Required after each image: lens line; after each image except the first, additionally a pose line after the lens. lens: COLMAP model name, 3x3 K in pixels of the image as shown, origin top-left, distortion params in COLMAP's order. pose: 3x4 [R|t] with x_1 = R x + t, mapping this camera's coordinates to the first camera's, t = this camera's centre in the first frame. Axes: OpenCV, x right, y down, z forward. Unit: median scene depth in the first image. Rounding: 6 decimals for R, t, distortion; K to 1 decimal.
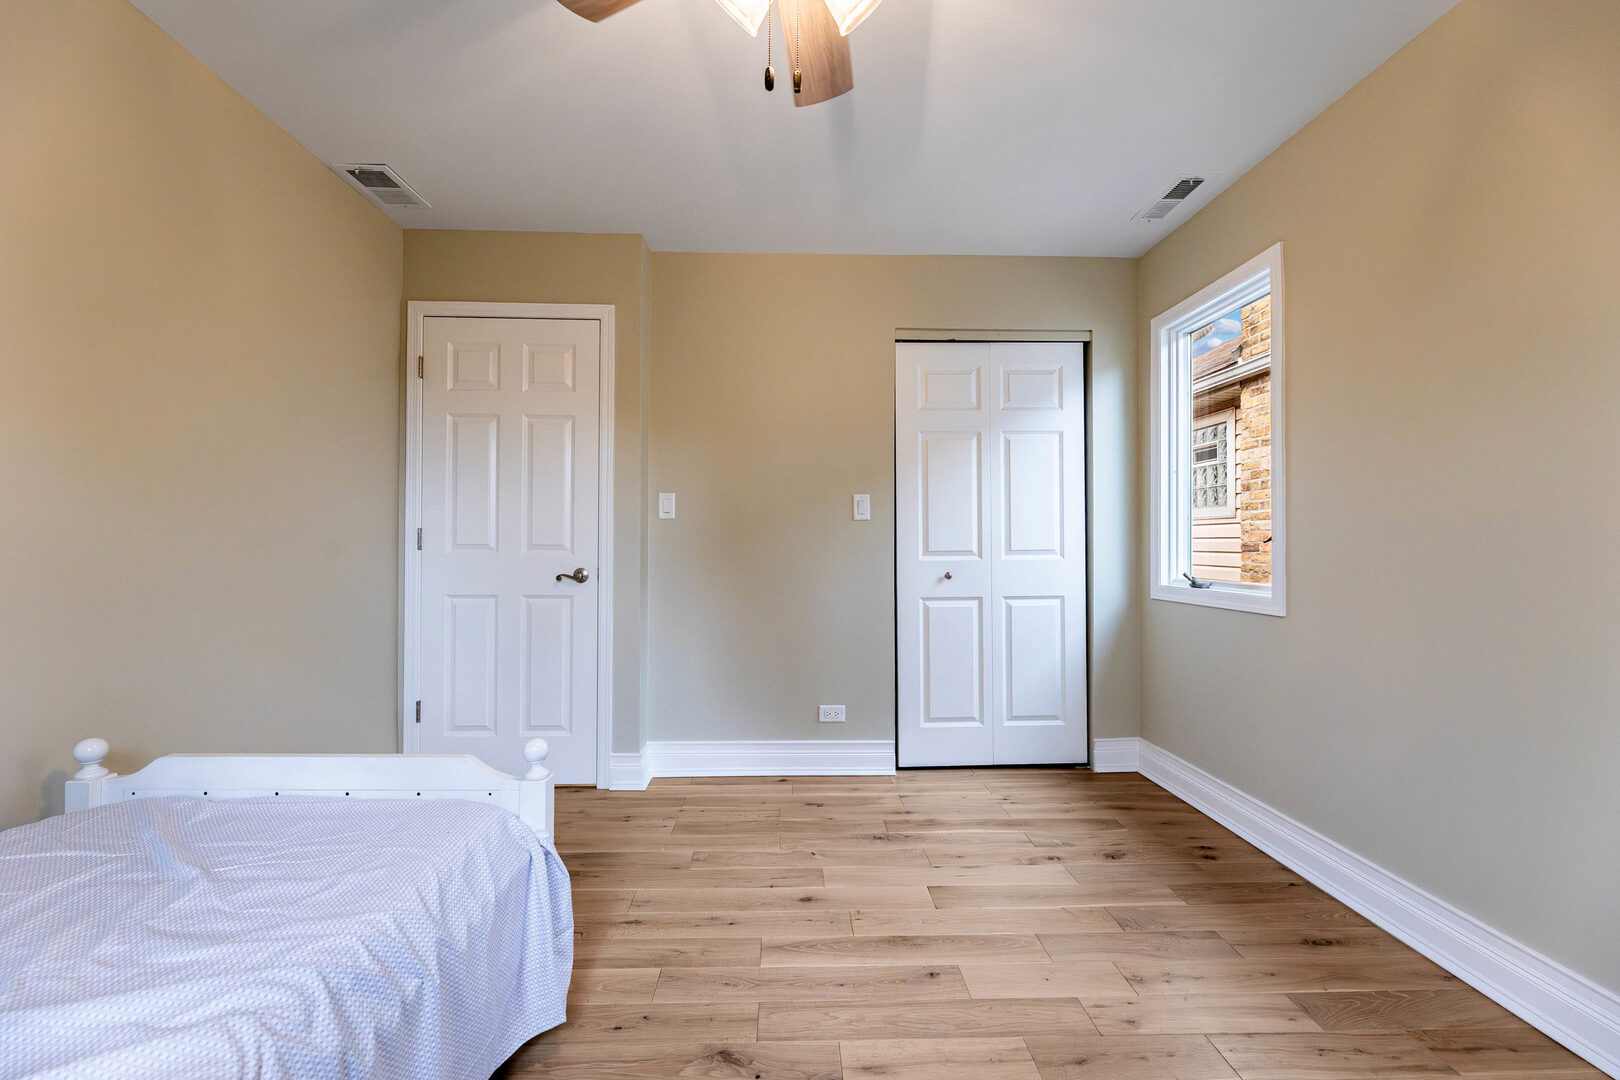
lens RADIAL K [[658.7, 0, 803.0], [0, 658.7, 537.8], [0, 0, 1]] dist [0.003737, -0.000916]
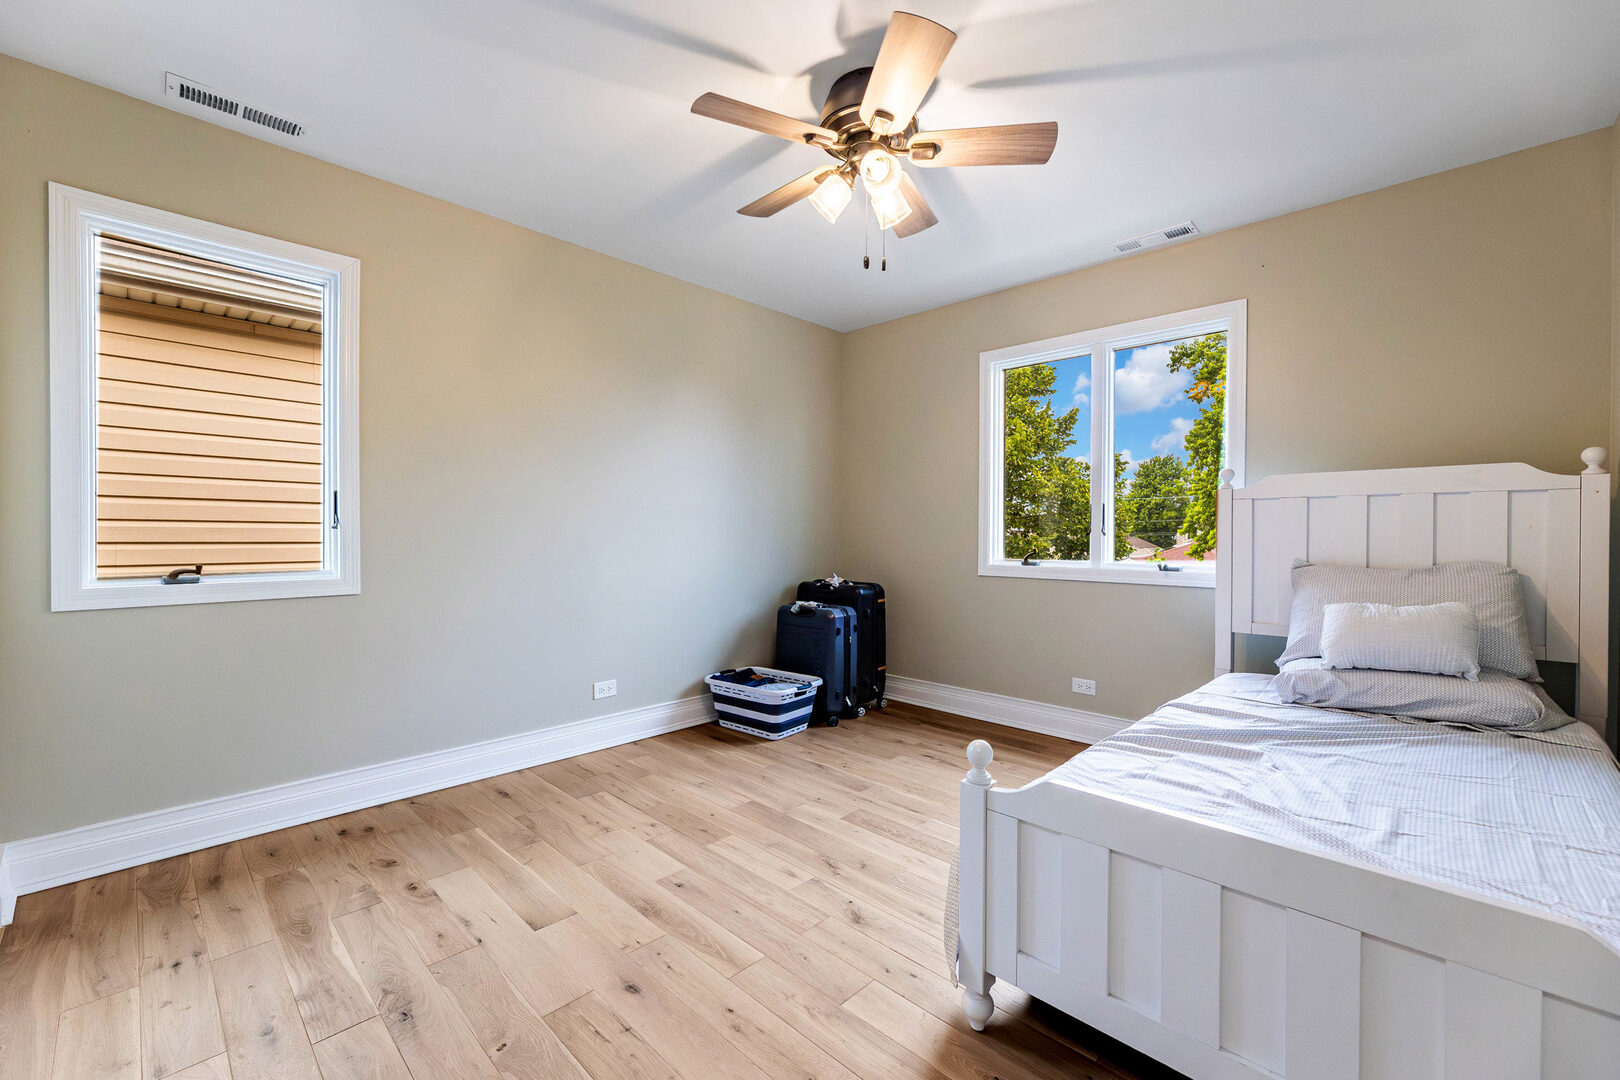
lens RADIAL K [[658.7, 0, 803.0], [0, 658.7, 537.8], [0, 0, 1]] dist [0.003737, -0.000916]
pose [[-0.698961, -0.007947, 0.715116, -0.582330], [-0.010923, 0.999940, 0.000436, 0.015004], [-0.715077, -0.007506, -0.699006, 1.193780]]
